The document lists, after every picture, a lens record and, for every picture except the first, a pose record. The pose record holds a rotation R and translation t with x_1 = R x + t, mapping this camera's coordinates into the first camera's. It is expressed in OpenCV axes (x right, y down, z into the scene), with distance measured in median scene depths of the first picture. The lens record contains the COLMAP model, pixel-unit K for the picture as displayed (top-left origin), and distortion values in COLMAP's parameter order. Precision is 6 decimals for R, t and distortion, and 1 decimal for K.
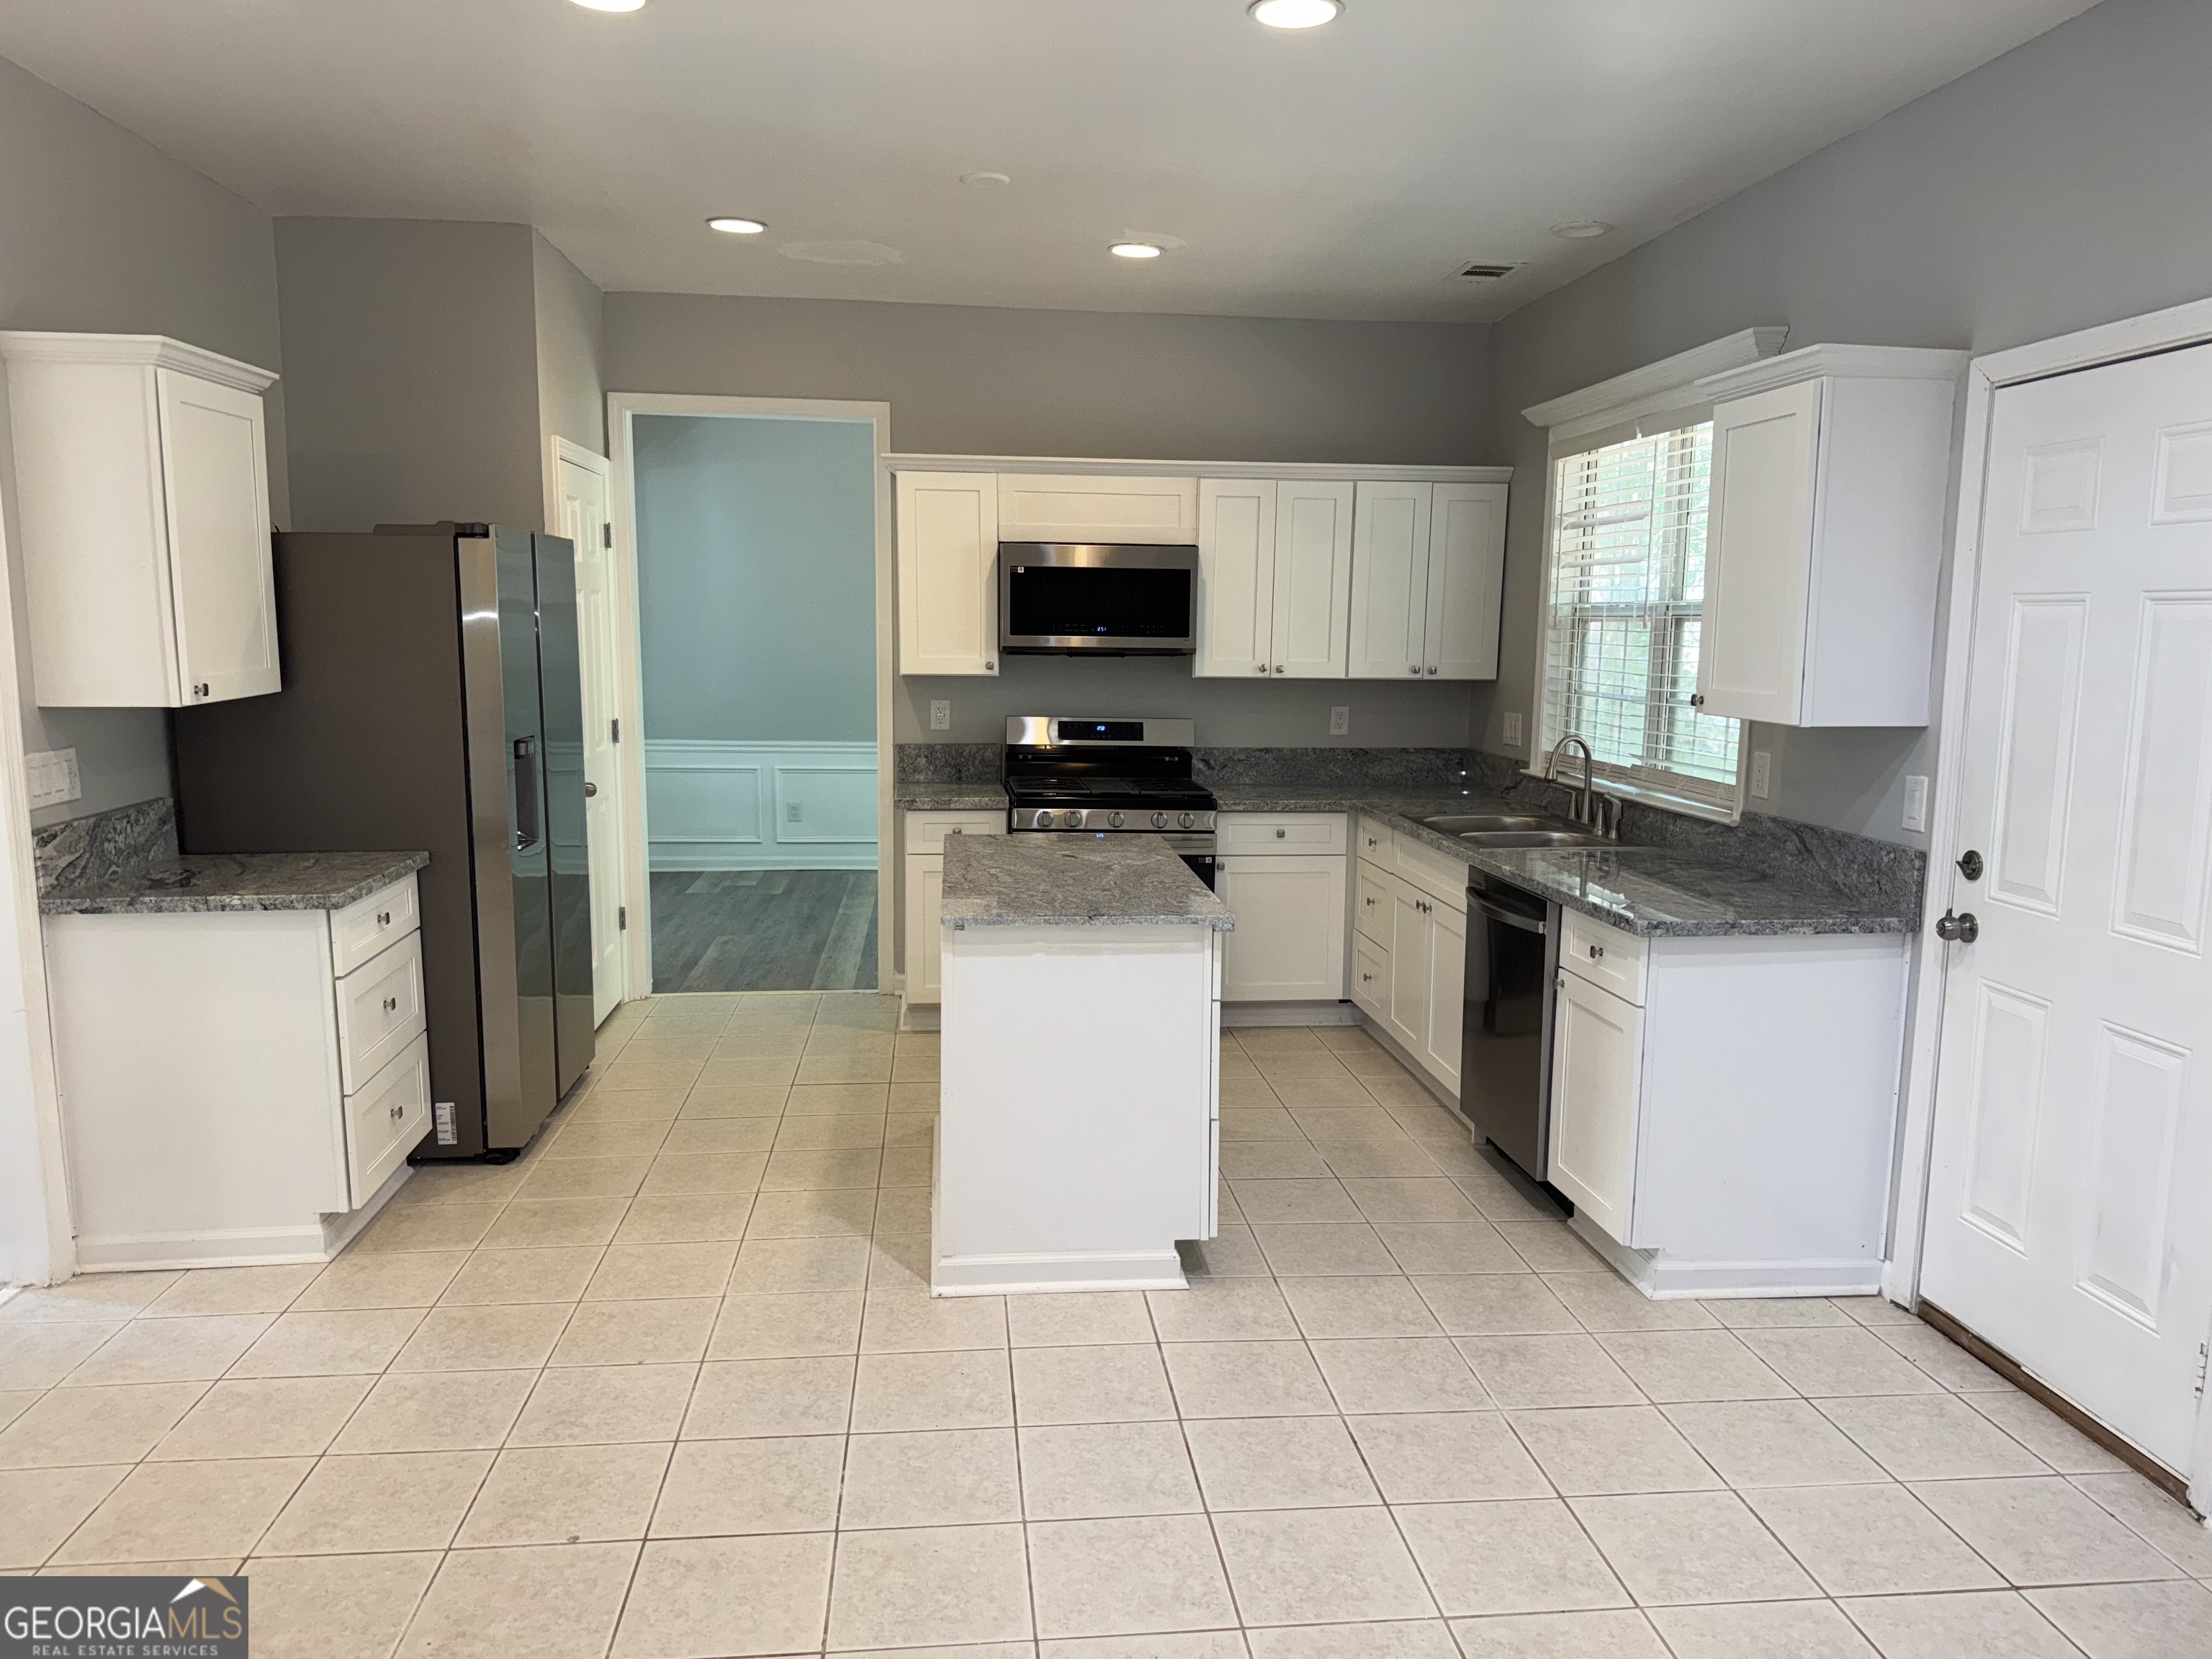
lens RADIAL K [[1522.1, 0, 1098.6], [0, 1522.1, 835.1], [0, 0, 1]] dist [0.135144, -0.228625]
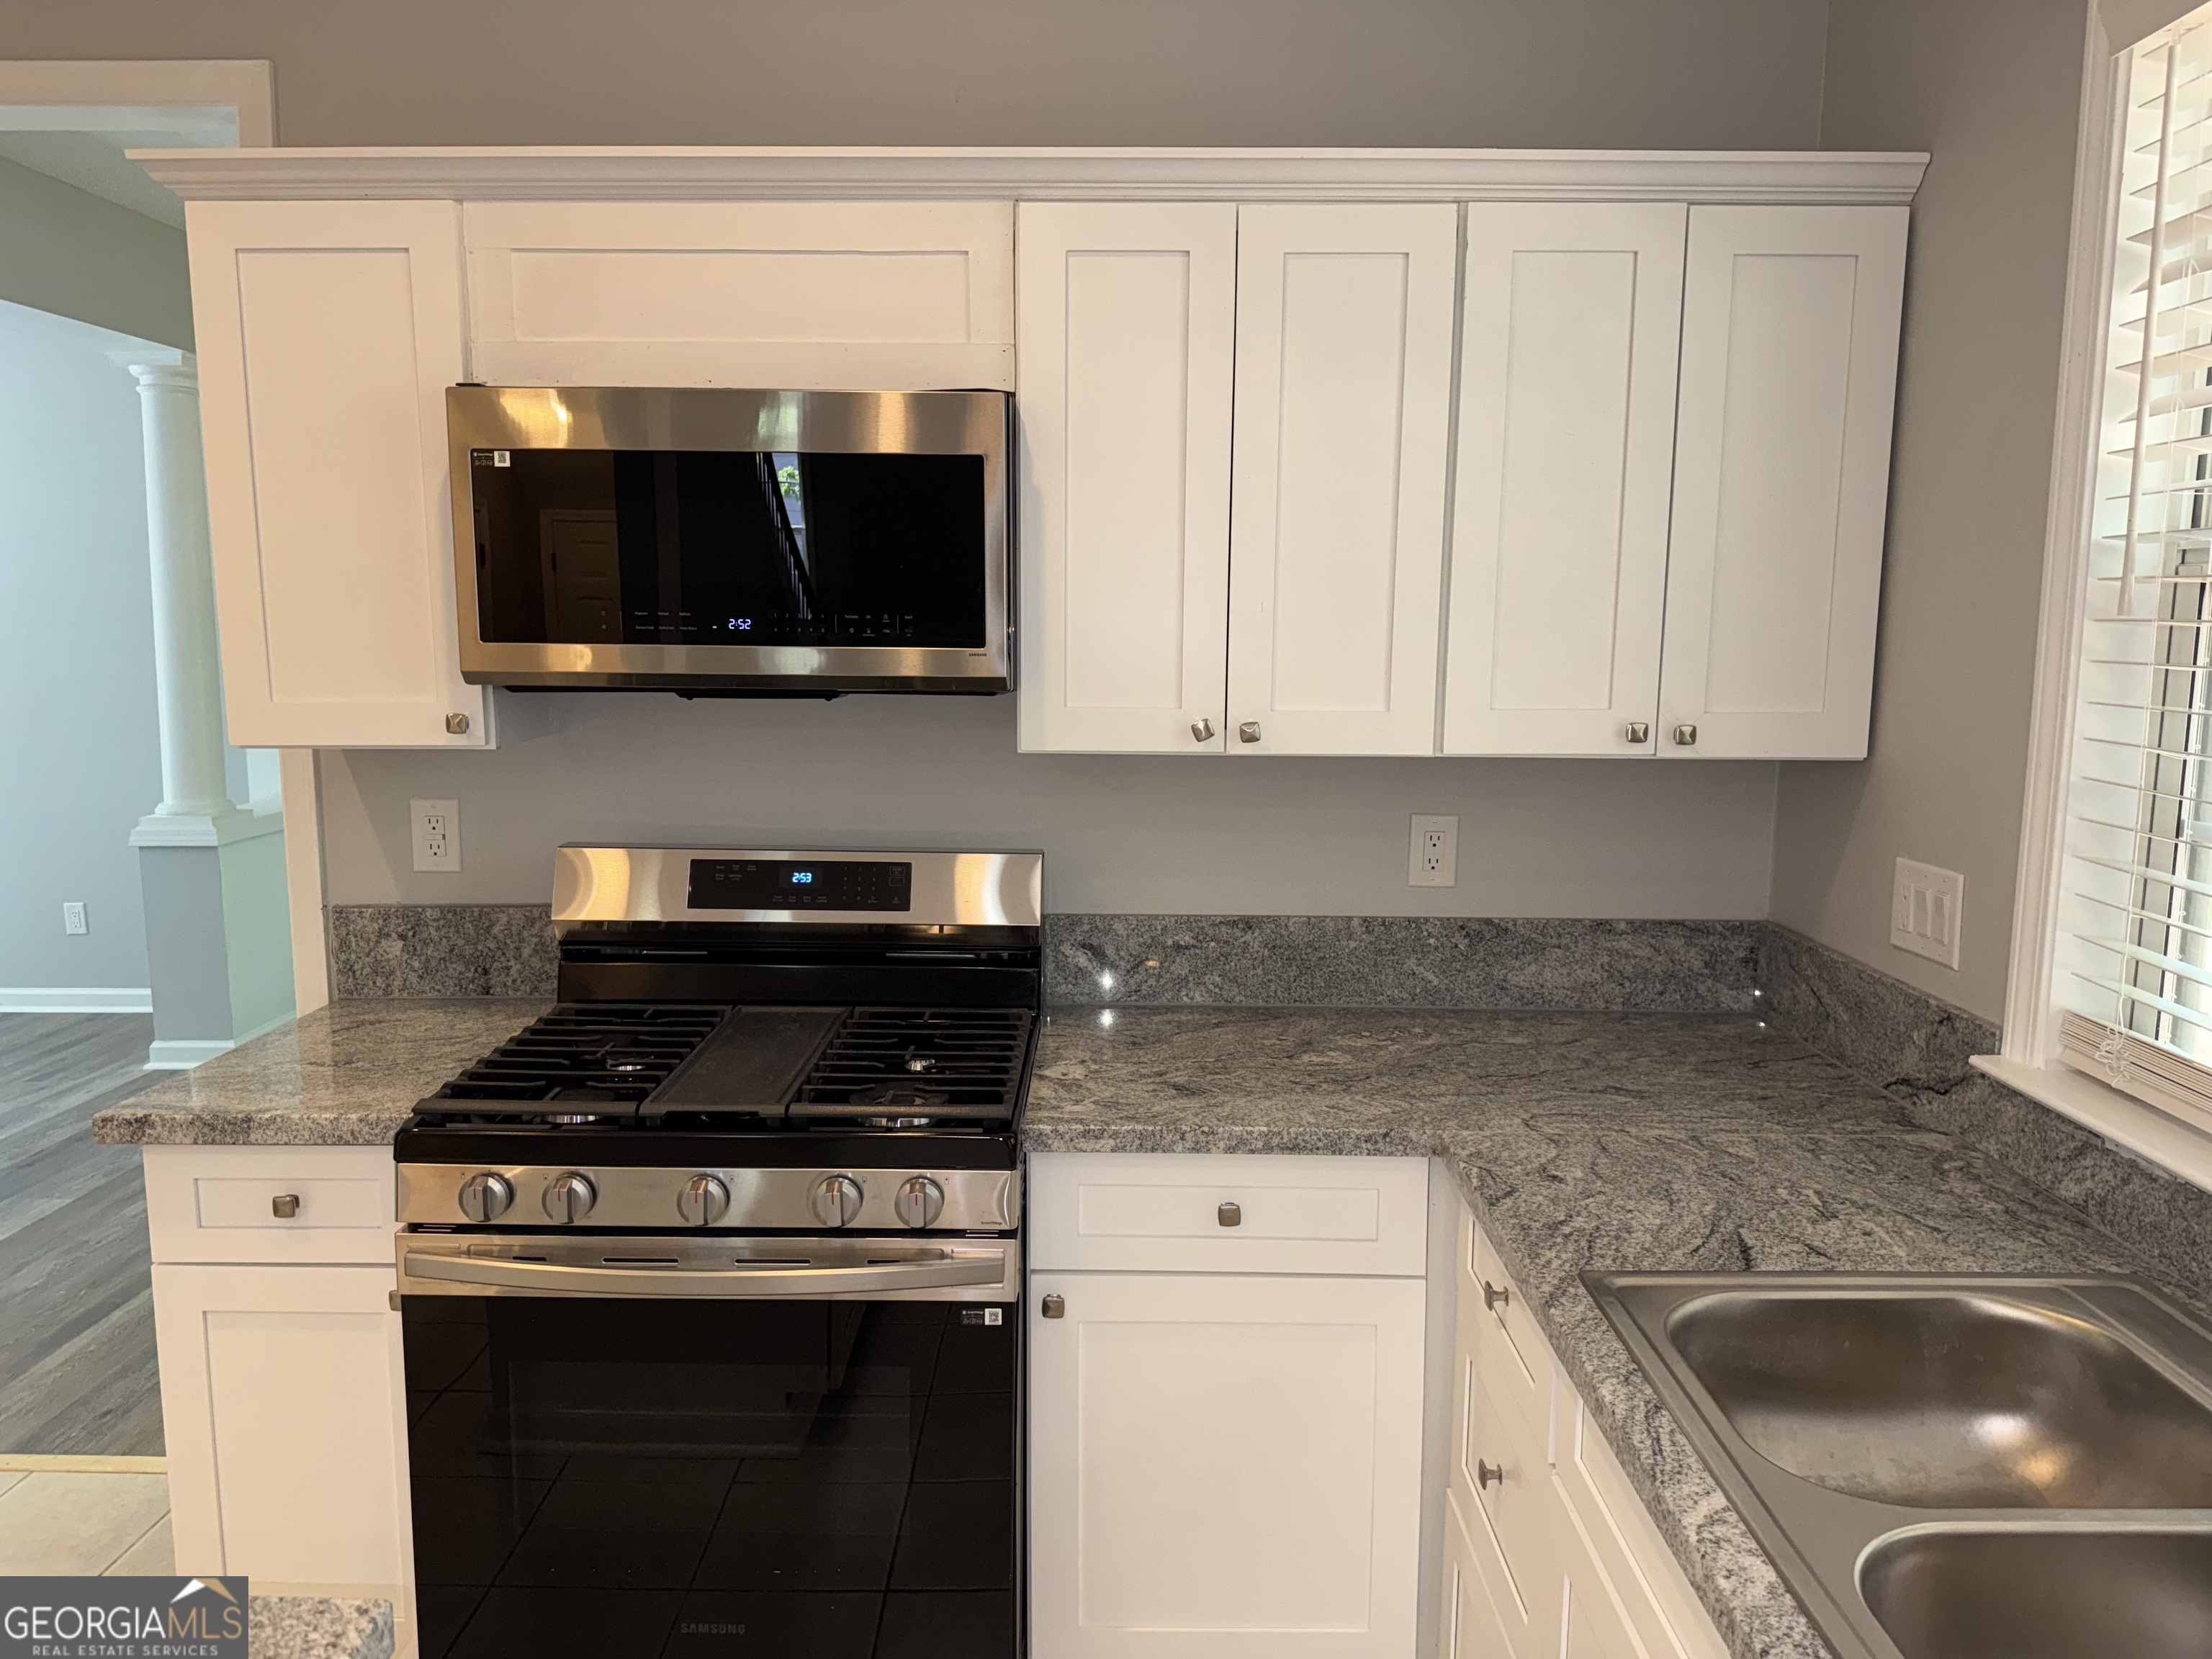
lens RADIAL K [[1525.3, 0, 1103.1], [0, 1525.3, 838.9], [0, 0, 1]] dist [0.163767, -0.320207]
pose [[0.993060, 0.009475, -0.117224, 0.136165], [-0.009109, 0.999952, 0.003661, -0.090148], [0.117253, -0.002568, 0.993099, 0.676845]]
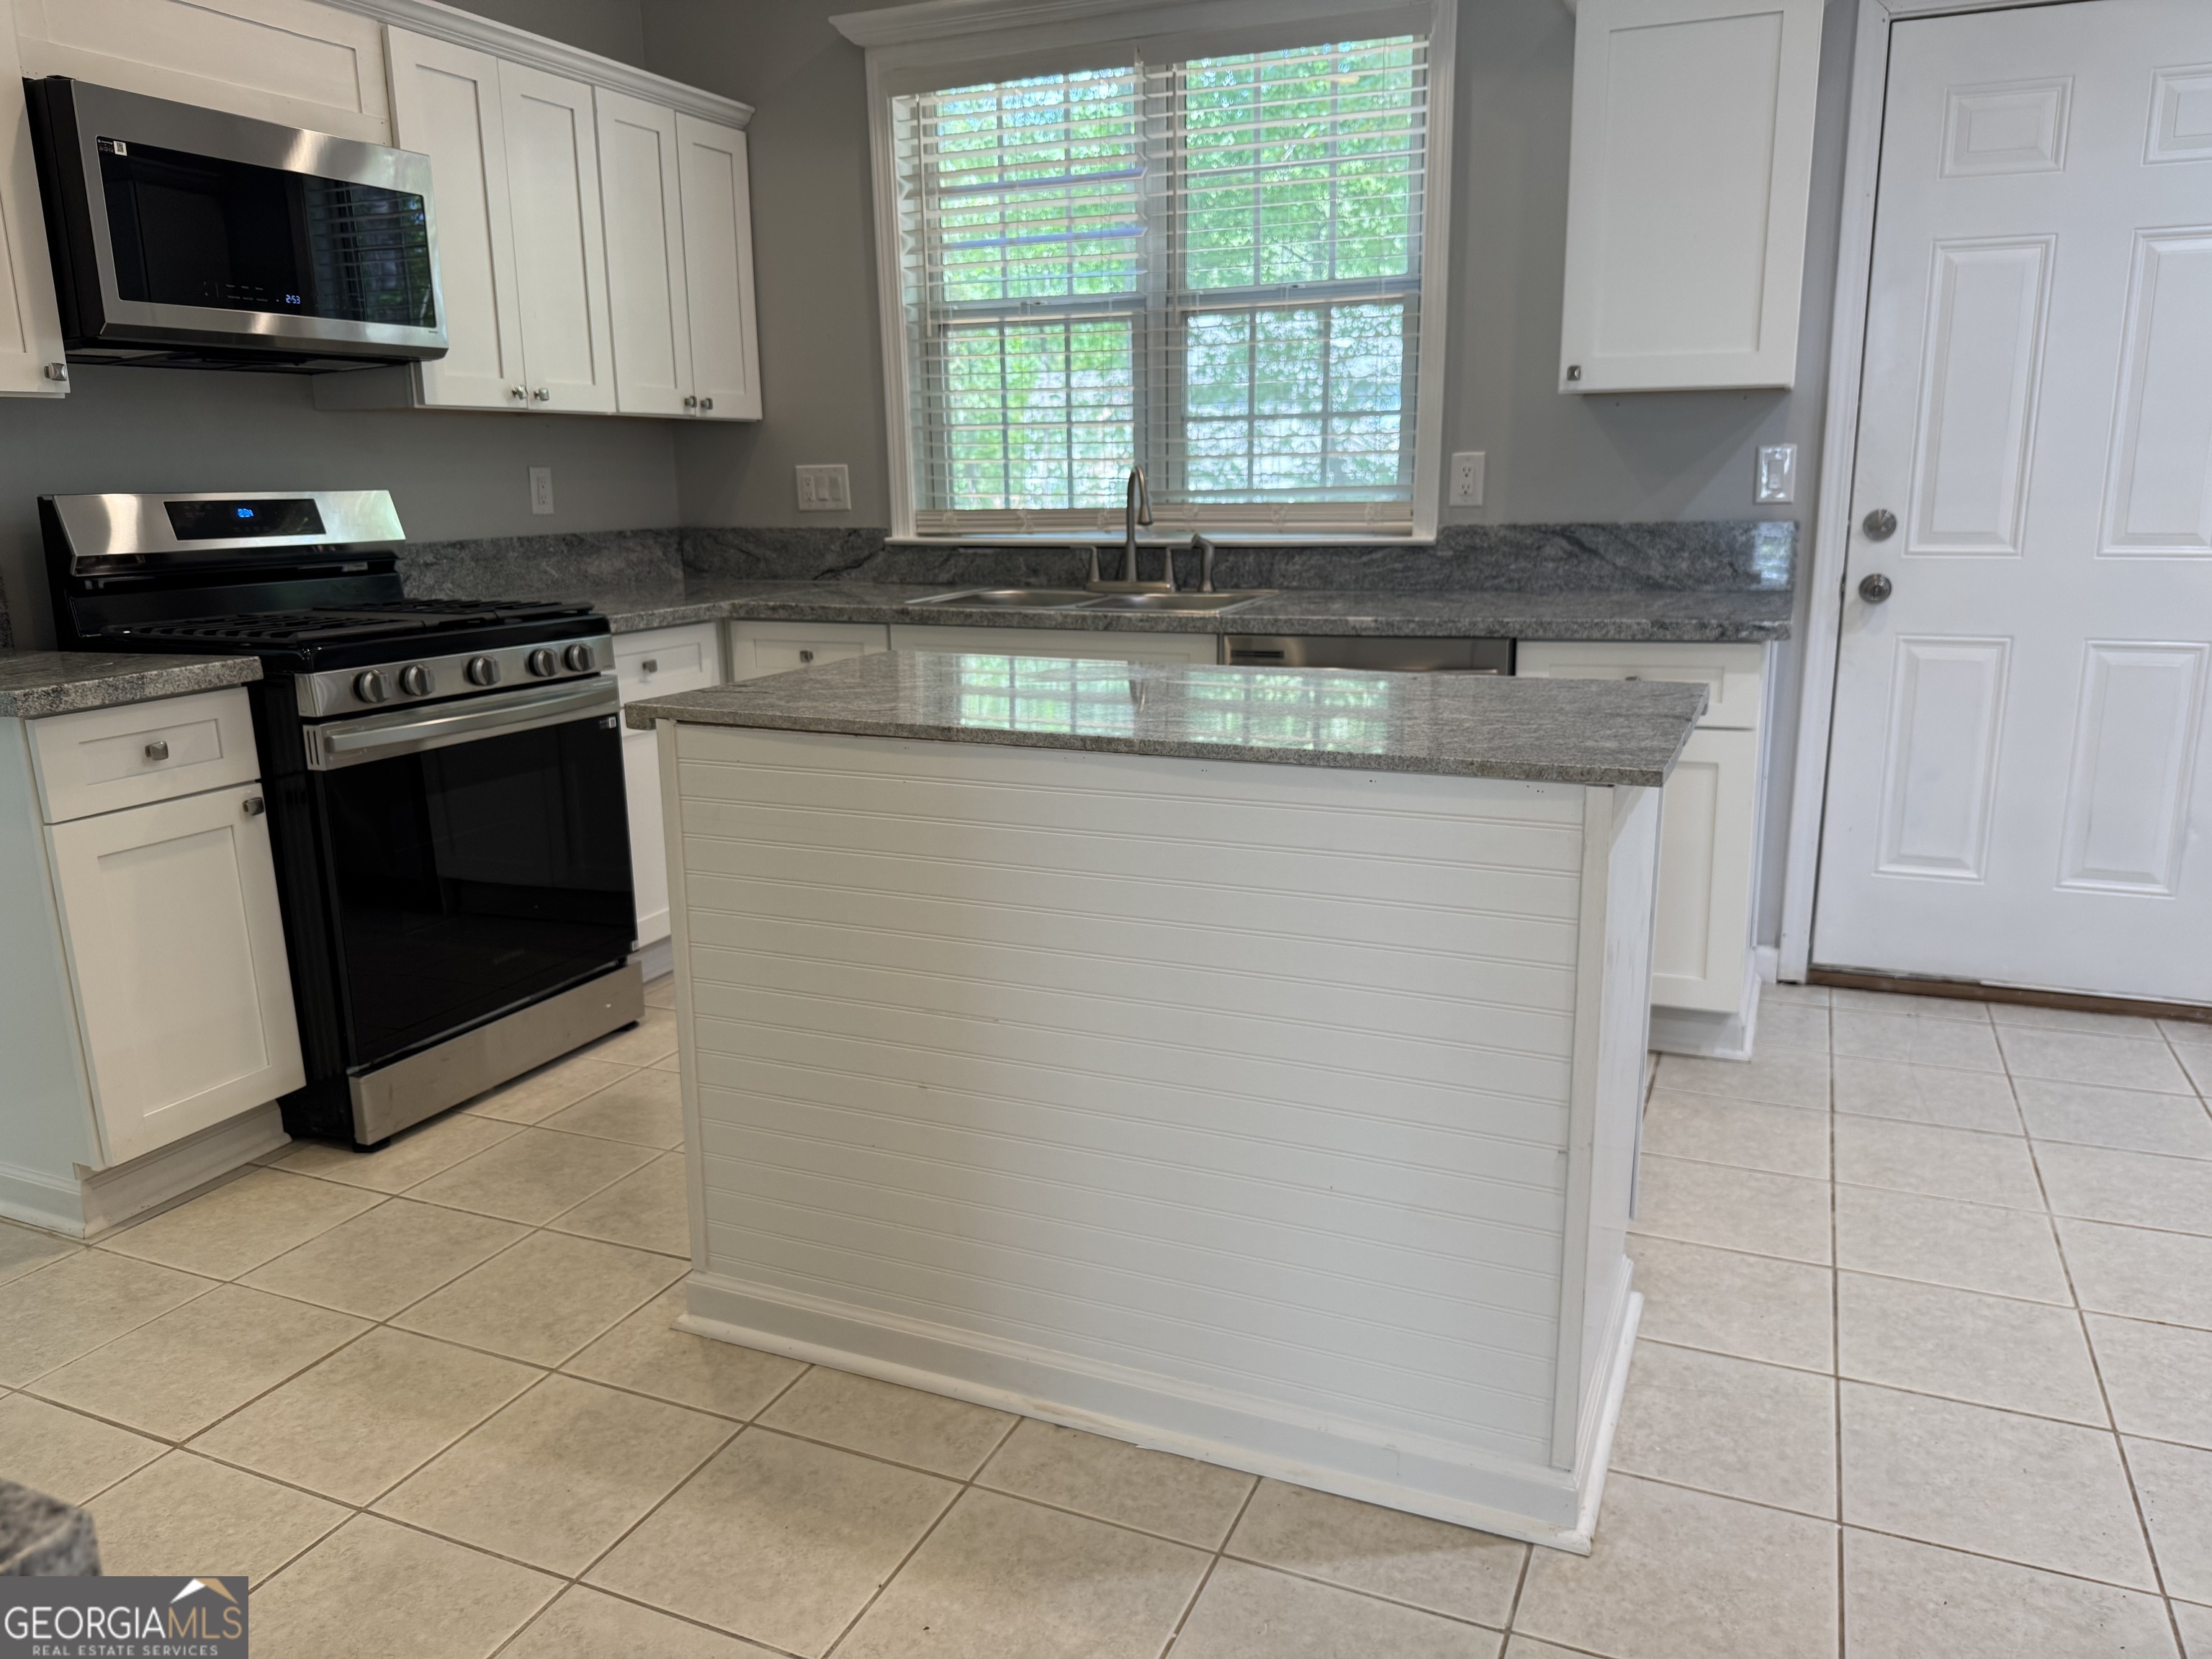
lens RADIAL K [[1575.9, 0, 1106.0], [0, 1575.9, 829.5], [0, 0, 1]] dist [0.035043, -0.061289]
pose [[0.490842, -0.214632, 0.844398, -0.349878], [0.140554, 0.975993, 0.166378, -0.017128], [-0.859836, 0.037018, 0.509226, 0.546090]]
